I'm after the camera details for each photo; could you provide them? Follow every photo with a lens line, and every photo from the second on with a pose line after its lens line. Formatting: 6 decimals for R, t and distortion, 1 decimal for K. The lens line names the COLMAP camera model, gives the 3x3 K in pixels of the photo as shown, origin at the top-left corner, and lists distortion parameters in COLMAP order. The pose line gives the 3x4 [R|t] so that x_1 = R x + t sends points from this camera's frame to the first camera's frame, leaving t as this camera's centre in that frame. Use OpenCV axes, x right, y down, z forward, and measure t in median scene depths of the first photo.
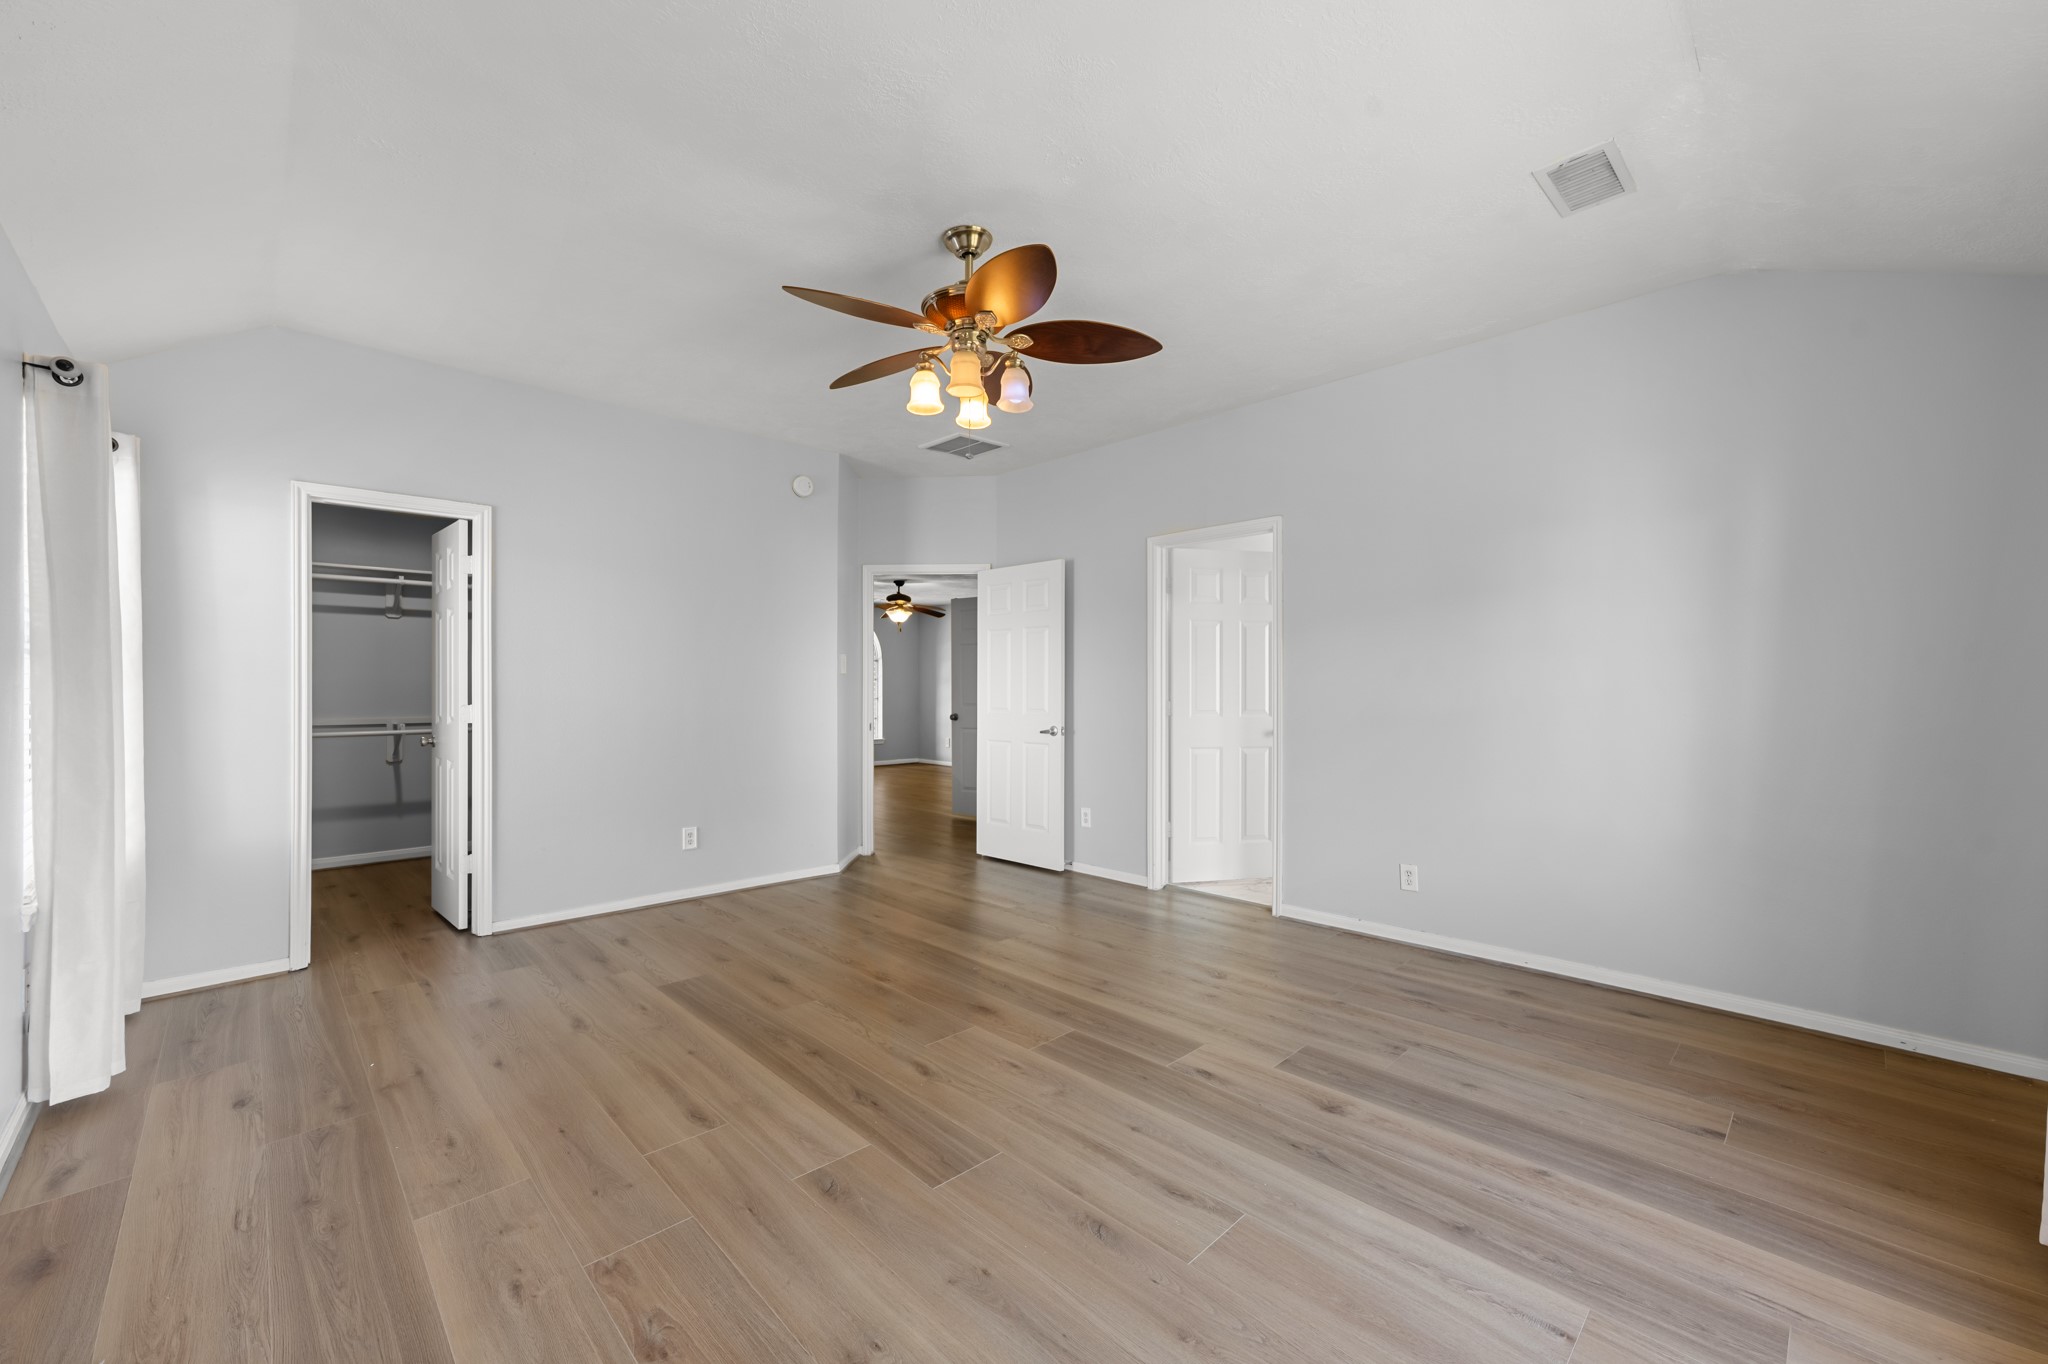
lens RADIAL K [[810.4, 0, 1024.0], [0, 810.4, 682.0], [0, 0, 1]] dist [-0.033753, 0.023047]
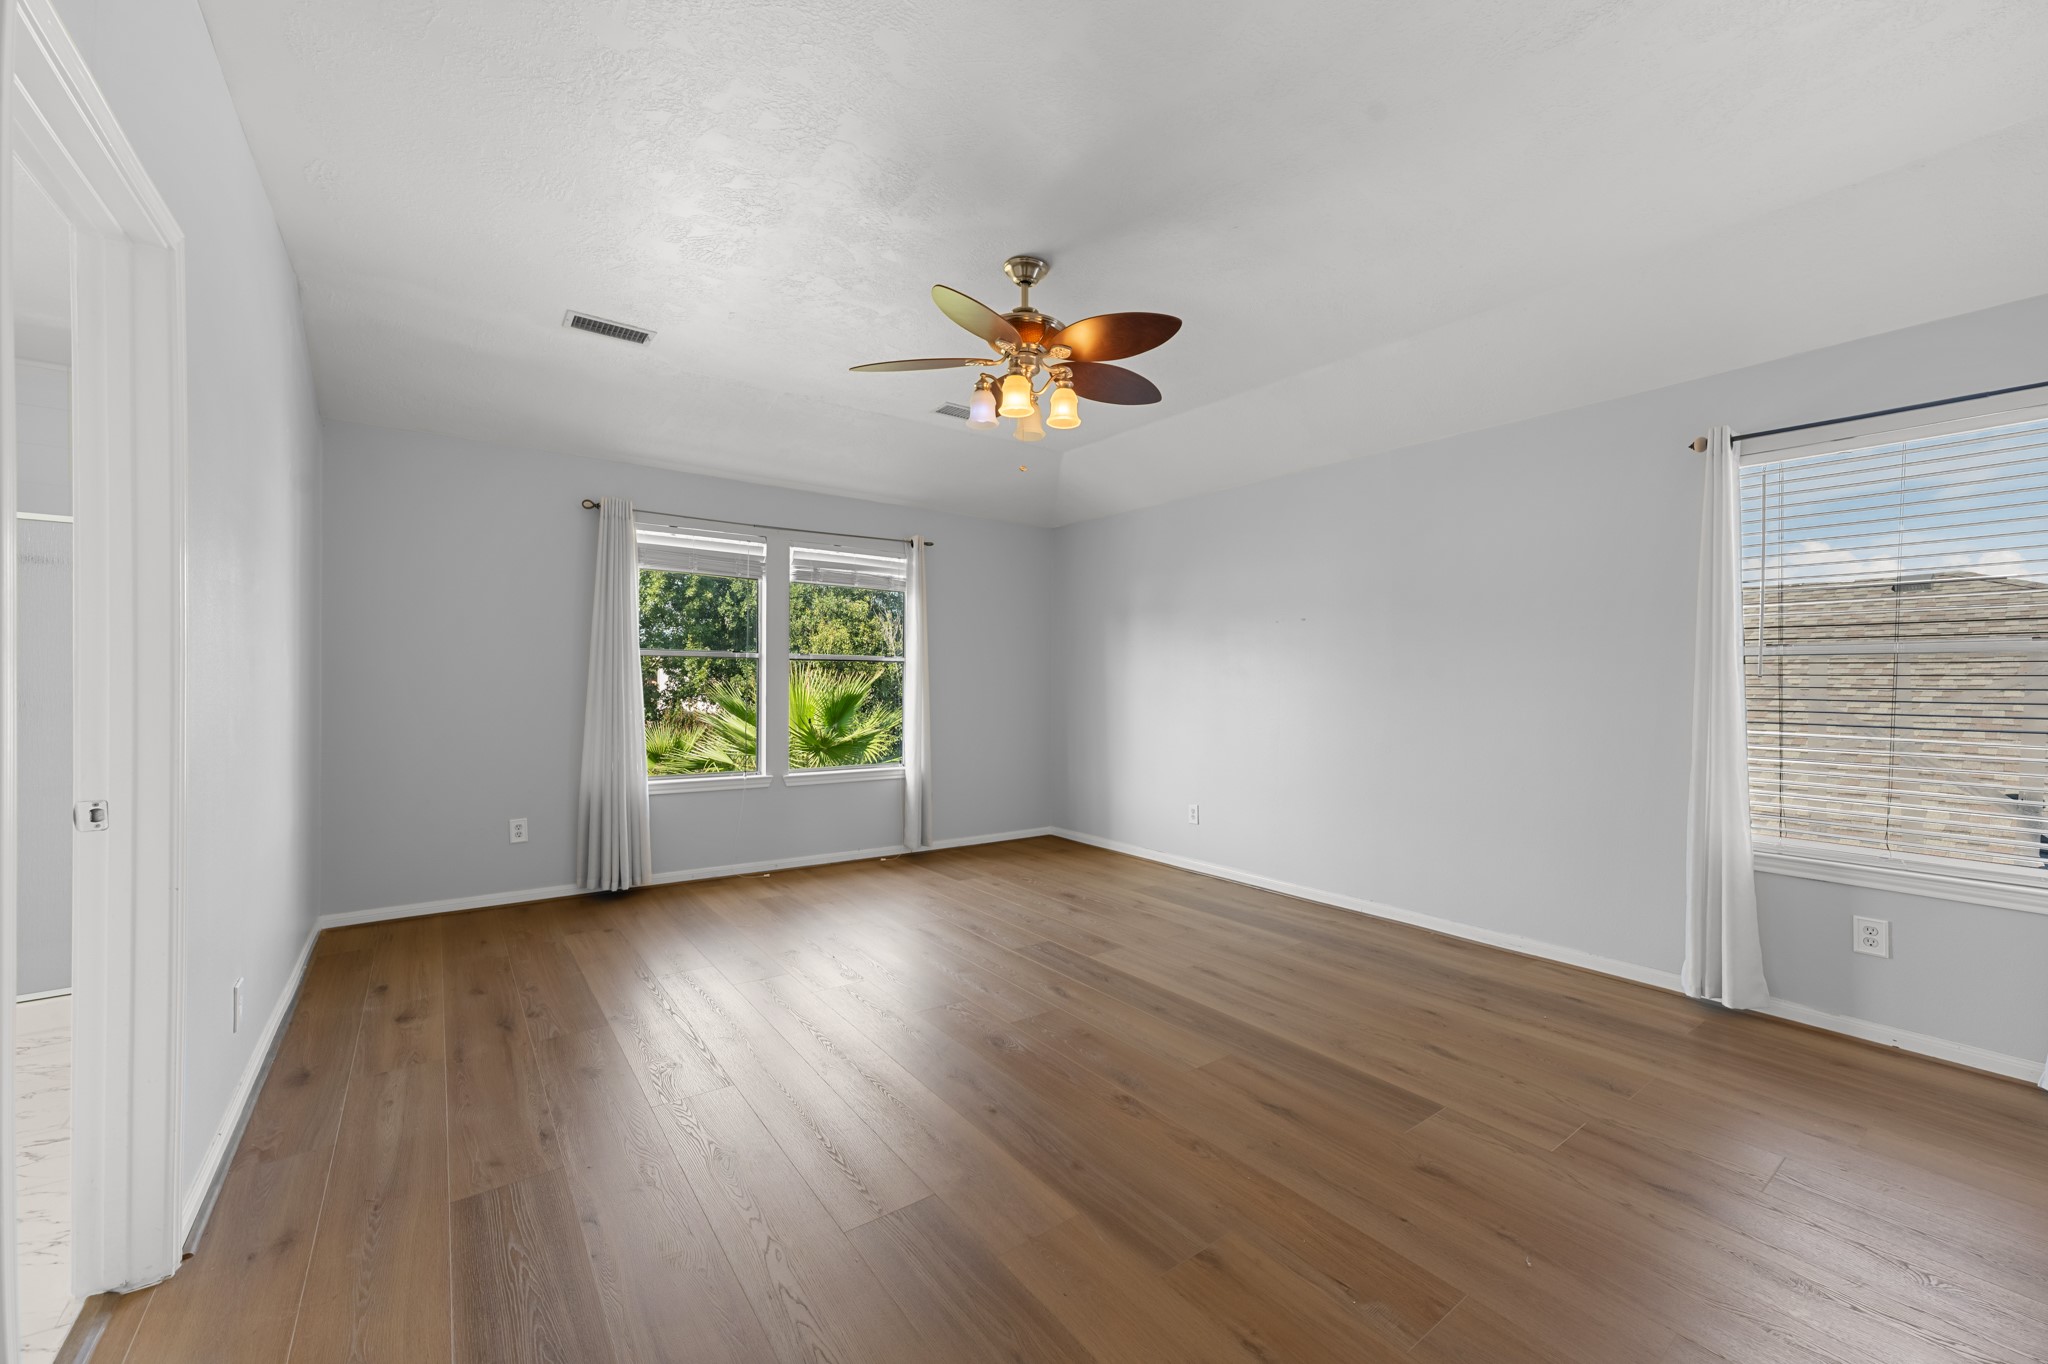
lens RADIAL K [[810.4, 0, 1024.0], [0, 810.4, 682.0], [0, 0, 1]] dist [-0.033753, 0.023047]
pose [[-0.990262, -0.007818, 0.138999, -0.200249], [-0.007359, 0.999966, 0.003811, 0.004844], [-0.139024, 0.002751, -0.990285, 1.877840]]
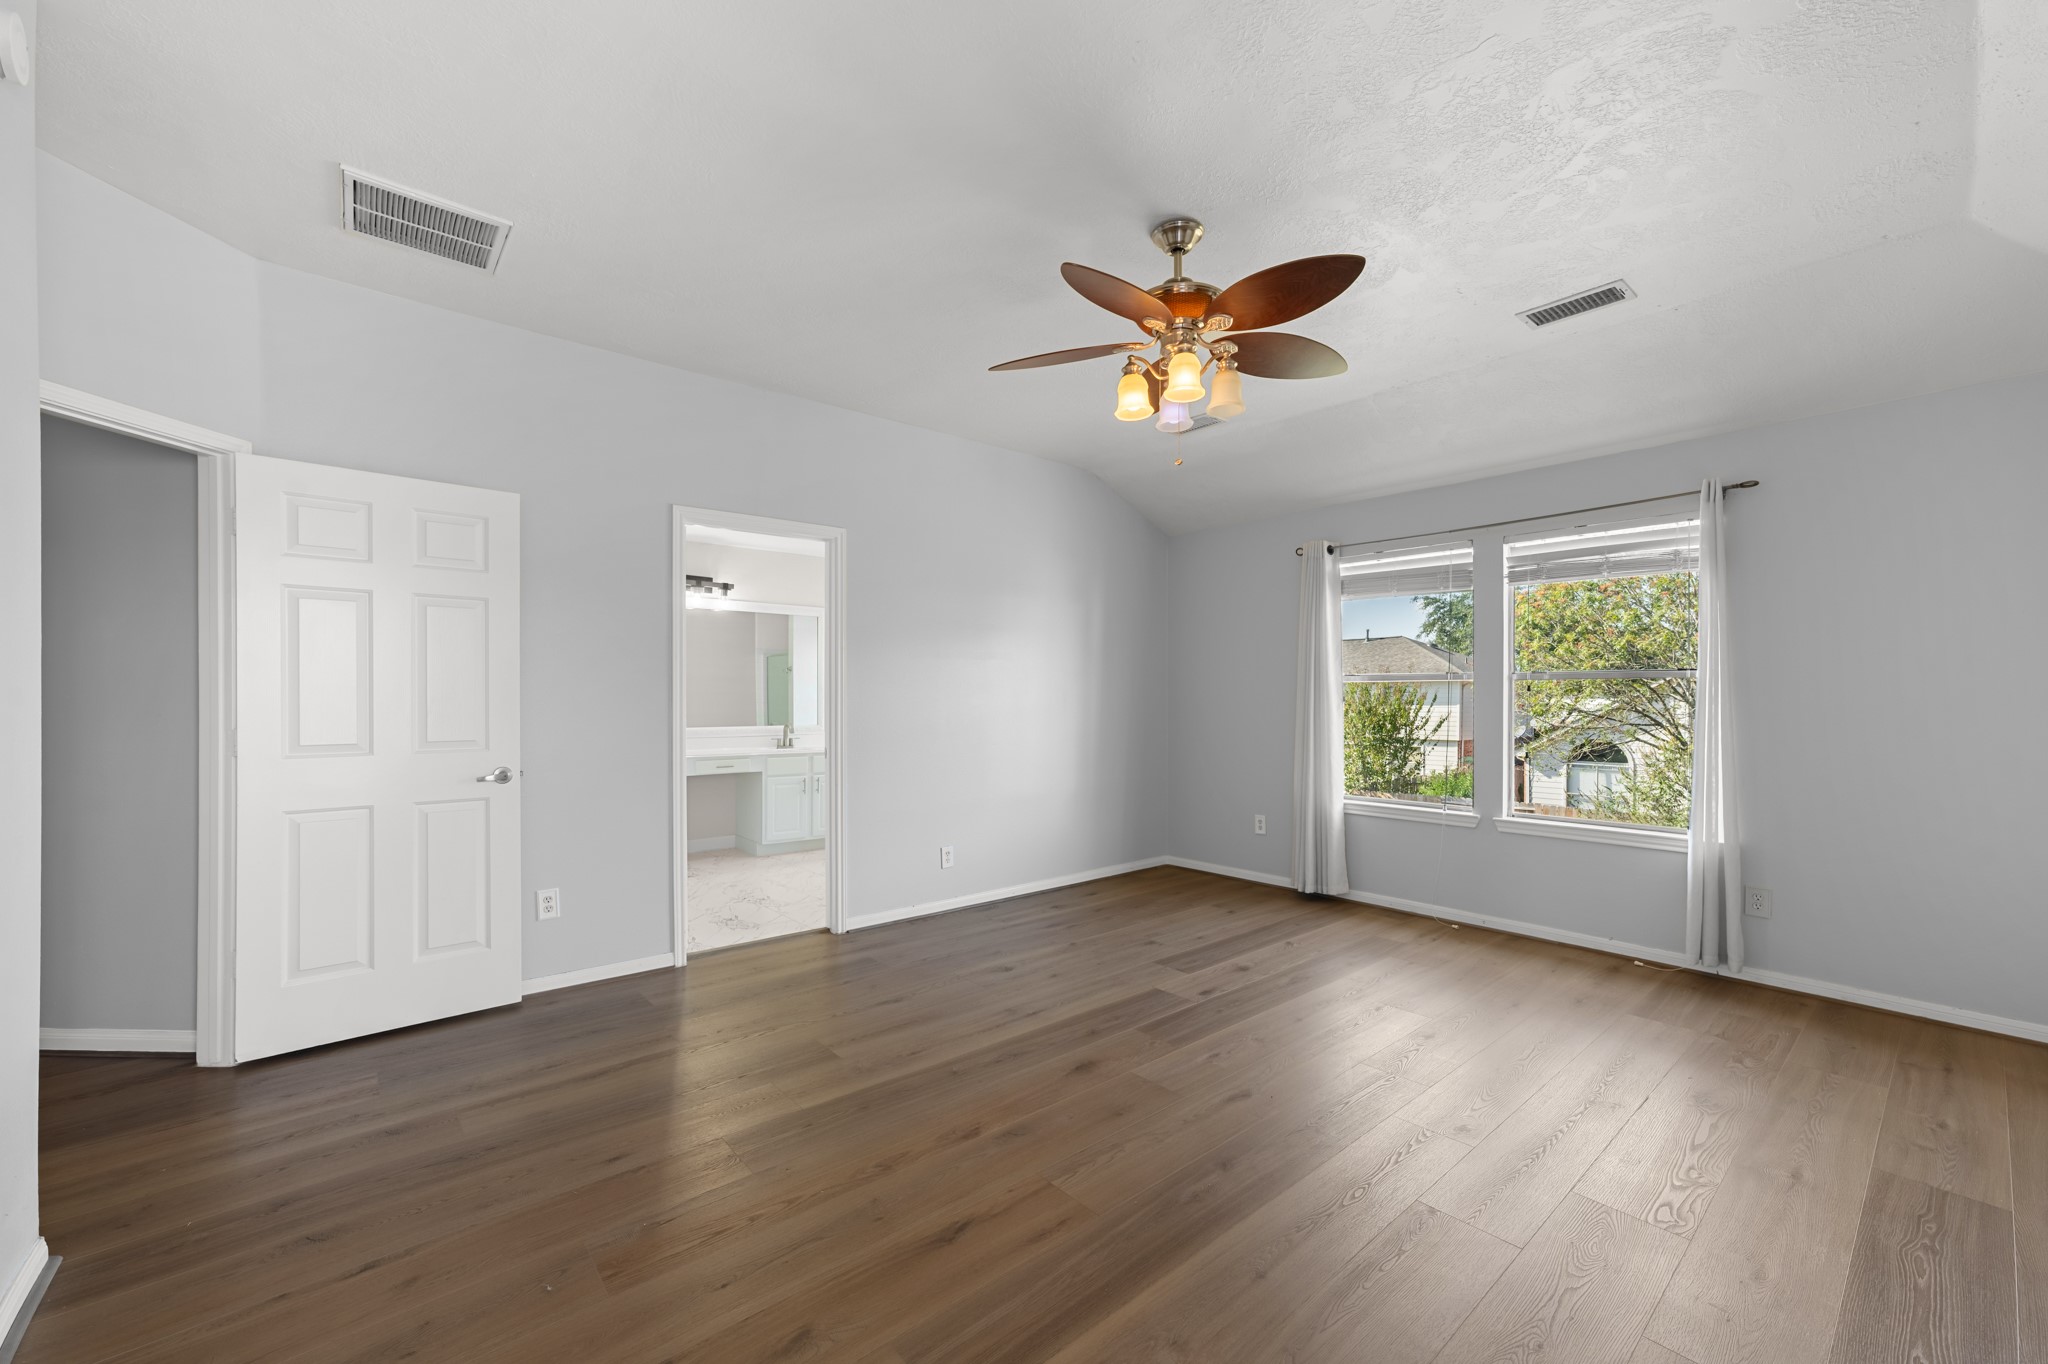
lens RADIAL K [[810.4, 0, 1024.0], [0, 810.4, 682.0], [0, 0, 1]] dist [-0.033753, 0.023047]
pose [[0.070245, 0.025734, 0.997198, -0.936081], [-0.003250, 0.999668, -0.025569, 0.011630], [-0.997524, -0.001445, 0.070306, 1.005771]]
